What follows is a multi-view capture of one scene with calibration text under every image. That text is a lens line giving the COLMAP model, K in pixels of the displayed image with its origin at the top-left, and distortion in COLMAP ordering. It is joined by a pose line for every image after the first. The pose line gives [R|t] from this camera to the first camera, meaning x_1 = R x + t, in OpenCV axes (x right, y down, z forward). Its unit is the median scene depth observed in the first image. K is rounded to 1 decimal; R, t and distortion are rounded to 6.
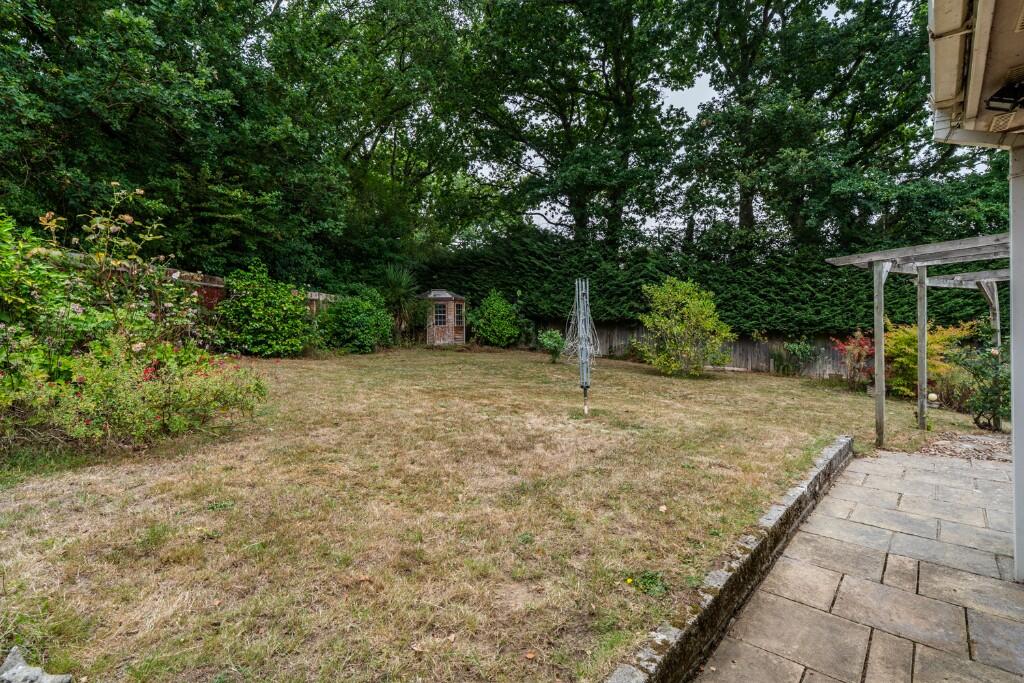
lens RADIAL K [[465.4, 0, 514.5], [0, 465.4, 335.5], [0, 0, 1]] dist [0.000068, -0.000140]
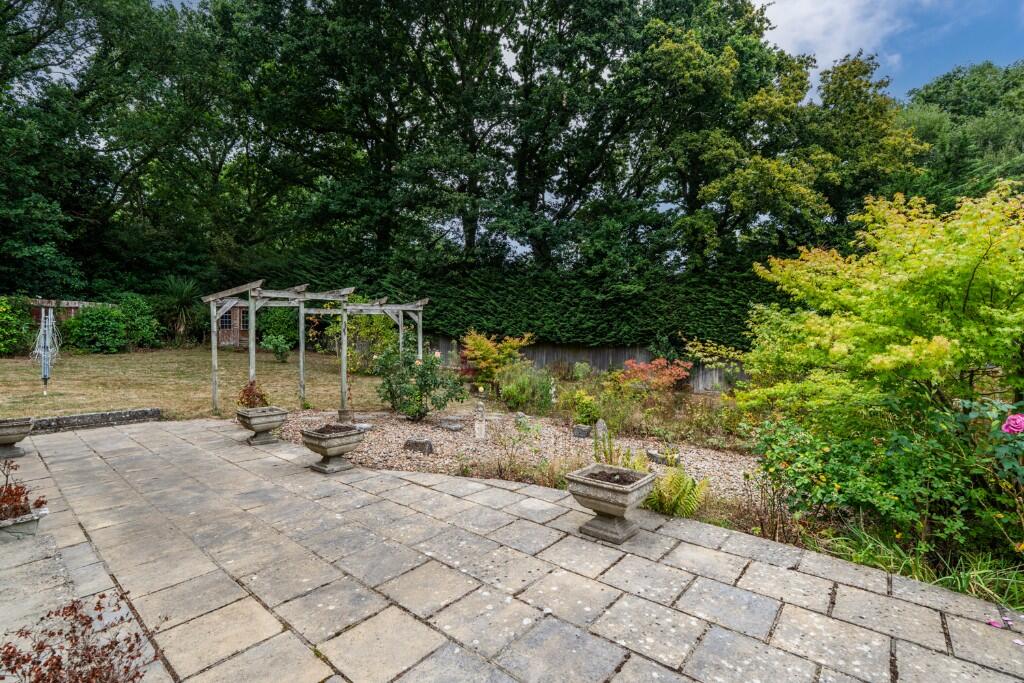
lens RADIAL K [[465.4, 0, 514.5], [0, 465.4, 335.5], [0, 0, 1]] dist [0.000068, -0.000140]
pose [[0.999111, 0.009614, 0.041052, 0.636825], [-0.009744, 0.999948, 0.002978, -0.019937], [-0.041021, -0.003375, 0.999153, -0.226702]]
